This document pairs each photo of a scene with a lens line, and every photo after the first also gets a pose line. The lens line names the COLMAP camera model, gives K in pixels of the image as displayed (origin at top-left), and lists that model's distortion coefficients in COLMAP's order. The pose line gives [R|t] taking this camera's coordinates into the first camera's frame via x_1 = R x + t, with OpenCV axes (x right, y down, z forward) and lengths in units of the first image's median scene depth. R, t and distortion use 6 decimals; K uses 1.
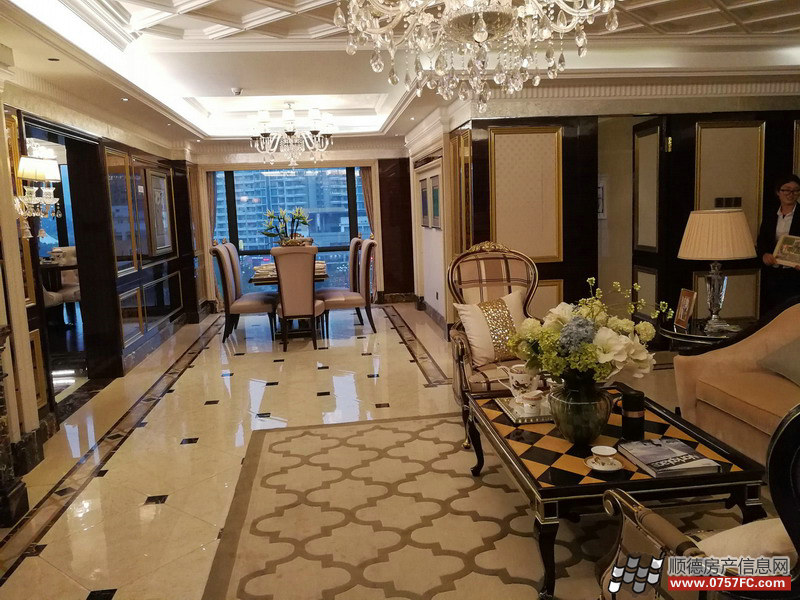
lens RADIAL K [[648.5, 0, 400.4], [0, 648.5, 288.7], [0, 0, 1]] dist [0.032305, -0.054671]
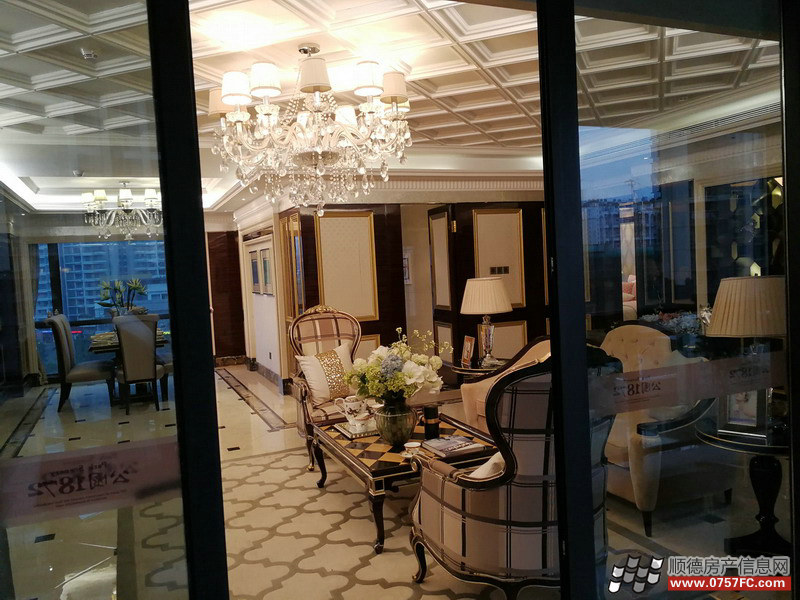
lens RADIAL K [[648.5, 0, 400.4], [0, 648.5, 288.7], [0, 0, 1]] dist [0.032305, -0.054671]
pose [[0.960536, -0.021478, 0.277324, -0.066386], [0.048783, 0.994569, -0.091937, 0.019203], [-0.273843, 0.101837, 0.956368, -0.254159]]
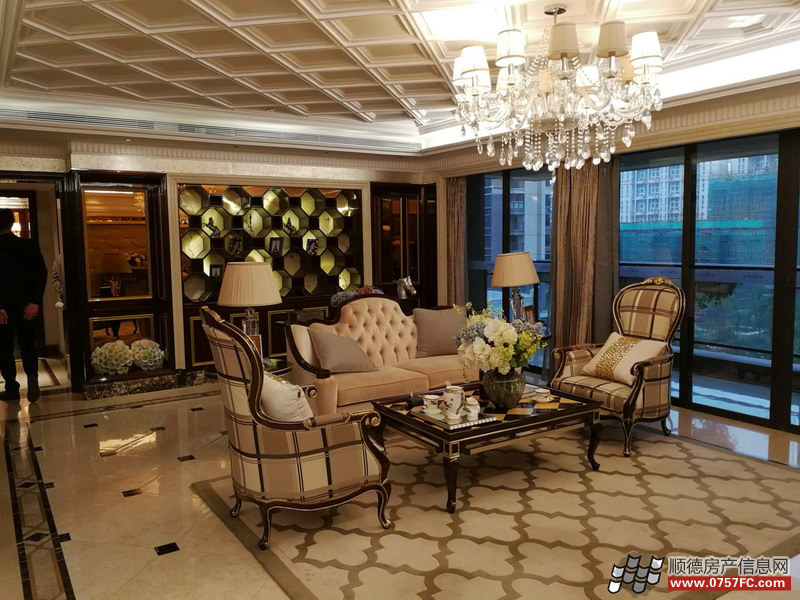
lens RADIAL K [[645.1, 0, 402.5], [0, 645.1, 303.7], [0, 0, 1]] dist [0.028893, -0.041797]
pose [[-0.443749, -0.043729, 0.895083, -0.614971], [0.143382, 0.982477, 0.119082, -0.138356], [-0.884606, 0.181181, -0.429703, 1.190092]]
